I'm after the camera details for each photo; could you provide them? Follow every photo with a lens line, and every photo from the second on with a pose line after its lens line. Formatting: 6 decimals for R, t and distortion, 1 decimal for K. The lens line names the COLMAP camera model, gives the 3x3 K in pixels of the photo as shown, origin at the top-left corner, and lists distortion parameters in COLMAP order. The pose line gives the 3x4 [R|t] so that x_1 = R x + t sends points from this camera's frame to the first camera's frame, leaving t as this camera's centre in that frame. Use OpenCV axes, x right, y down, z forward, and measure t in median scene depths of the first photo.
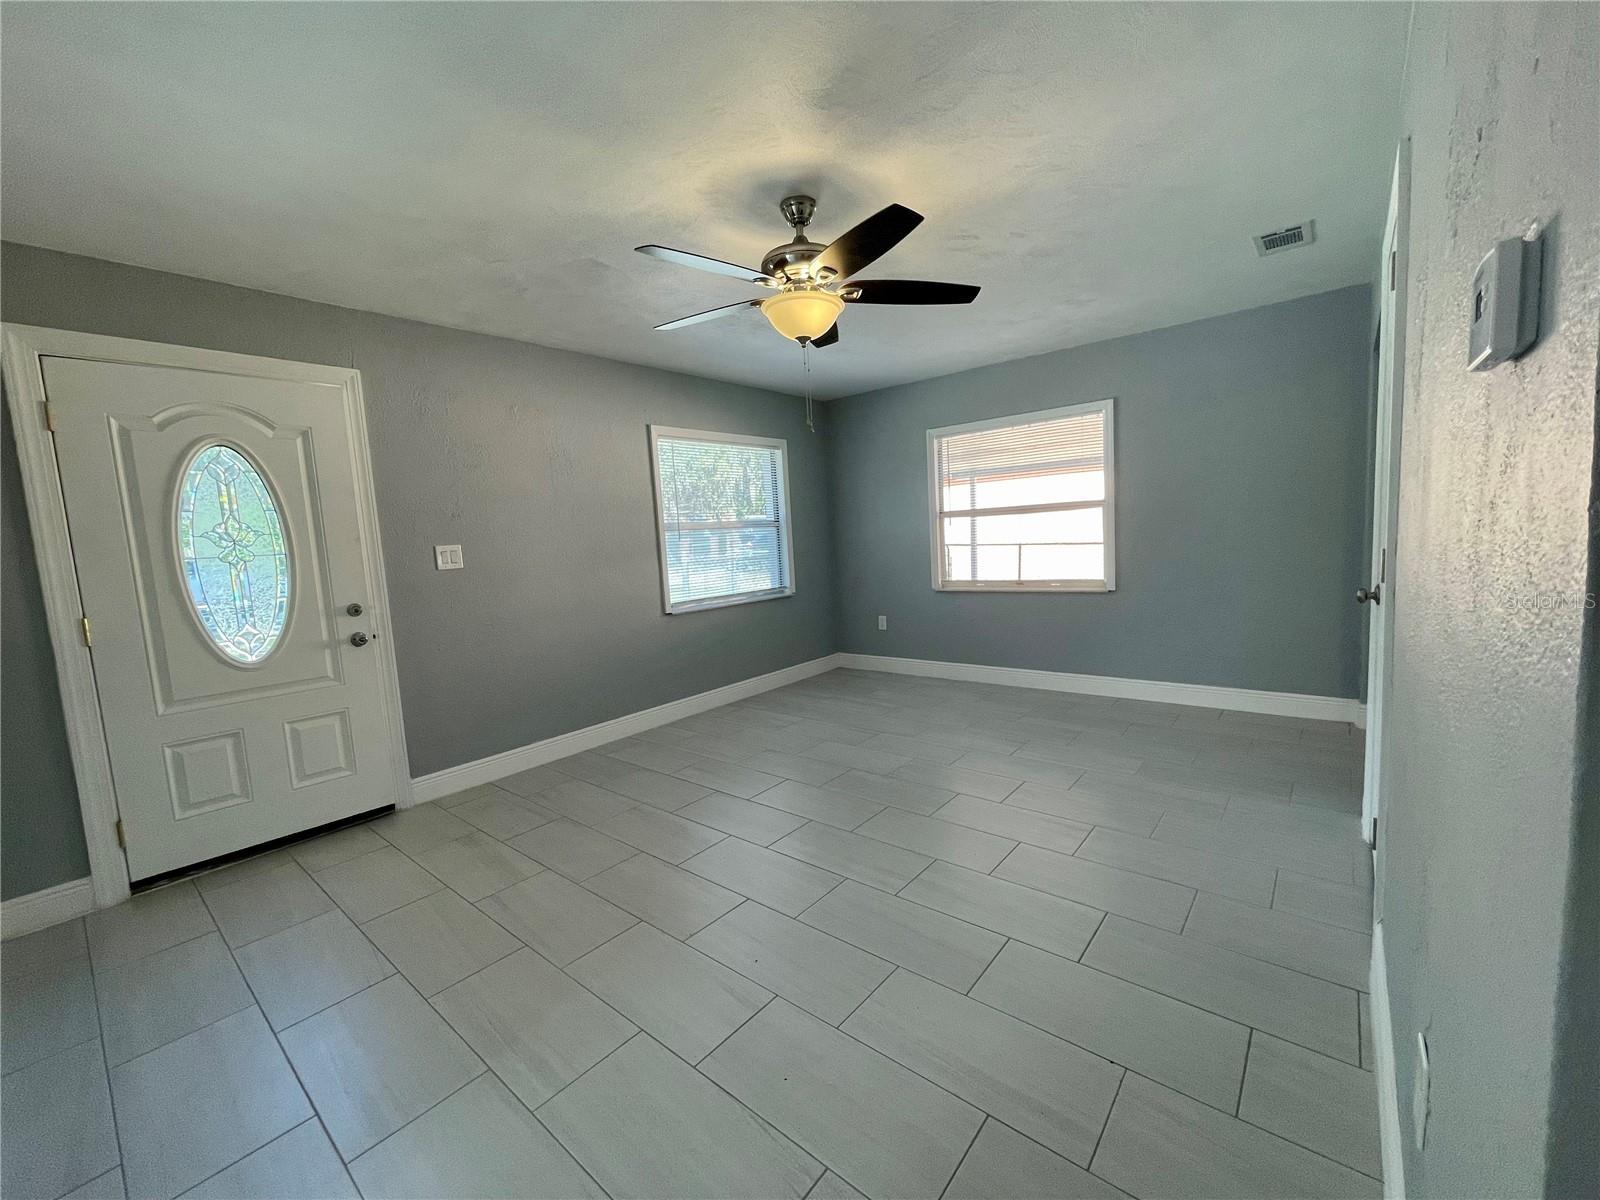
lens RADIAL K [[645.5, 0, 794.8], [0, 645.5, 594.3], [0, 0, 1]] dist [-0.001838, 0.000267]
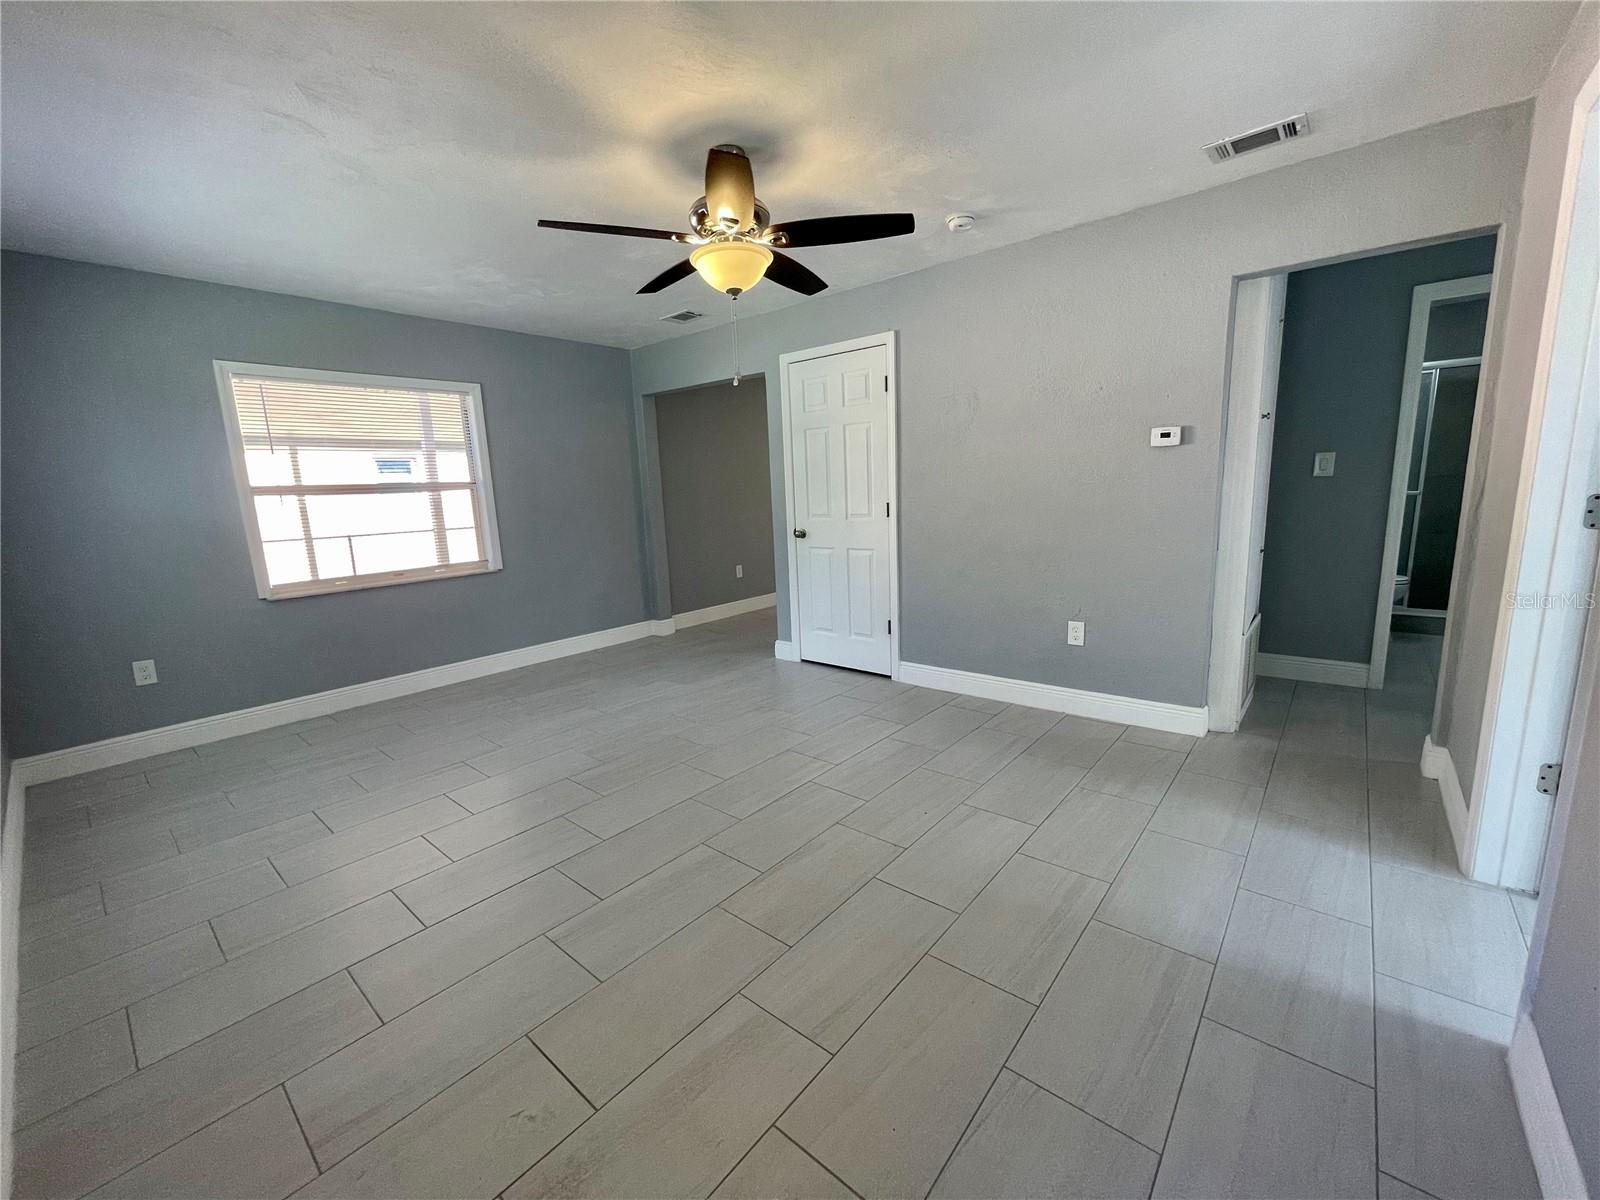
lens RADIAL K [[645.5, 0, 795.4], [0, 645.5, 600.5], [0, 0, 1]] dist [-0.001838, 0.000267]
pose [[-0.002661, -0.102006, 0.994780, -0.481365], [0.143907, 0.984390, 0.101326, 0.005157], [-0.989588, 0.143425, 0.012060, 0.449940]]
